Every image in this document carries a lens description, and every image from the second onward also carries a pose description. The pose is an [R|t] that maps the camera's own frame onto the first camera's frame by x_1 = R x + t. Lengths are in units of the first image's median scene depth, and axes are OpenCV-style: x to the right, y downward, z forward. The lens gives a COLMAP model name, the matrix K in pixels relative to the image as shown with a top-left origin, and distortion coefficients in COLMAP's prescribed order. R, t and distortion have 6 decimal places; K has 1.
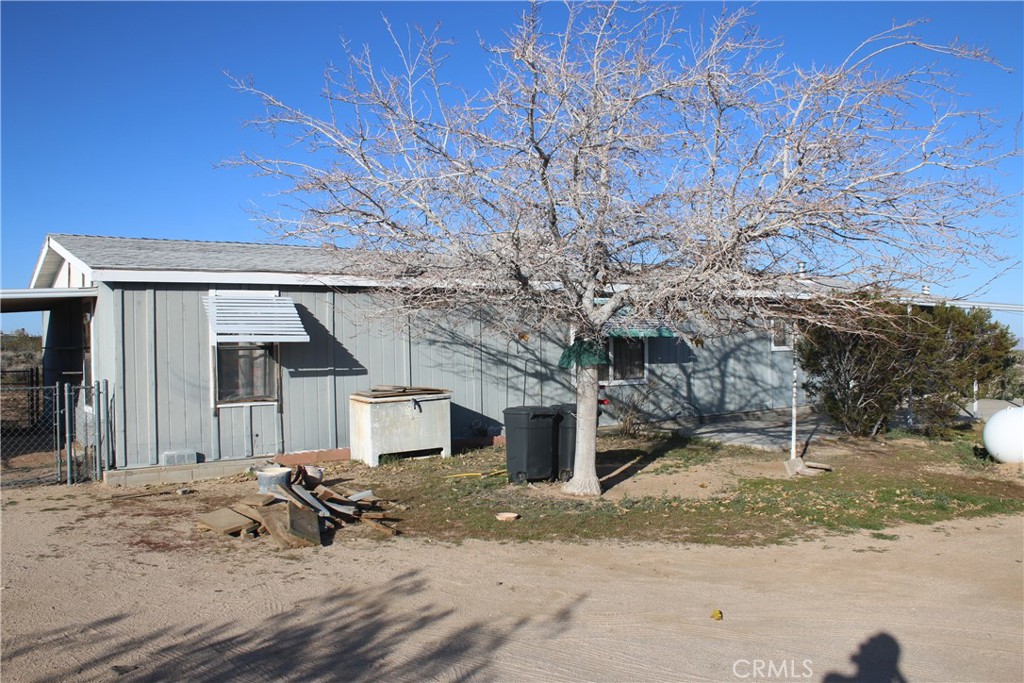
lens RADIAL K [[842.3, 0, 512.1], [0, 842.3, 341.0], [0, 0, 1]] dist [-0.164677, 0.140719]
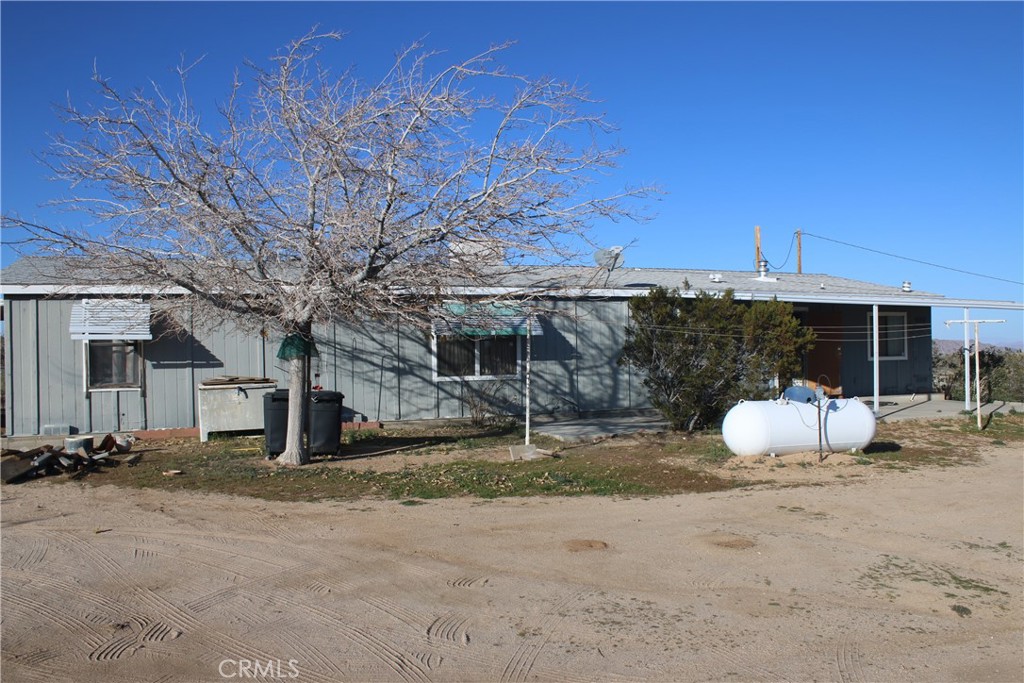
lens RADIAL K [[842.3, 0, 512.9], [0, 842.3, 342.8], [0, 0, 1]] dist [-0.164677, 0.140719]
pose [[0.974110, -0.003906, -0.226042, 0.443637], [0.002899, 0.999984, -0.004787, 0.010524], [0.226057, 0.004008, 0.974106, -0.056339]]
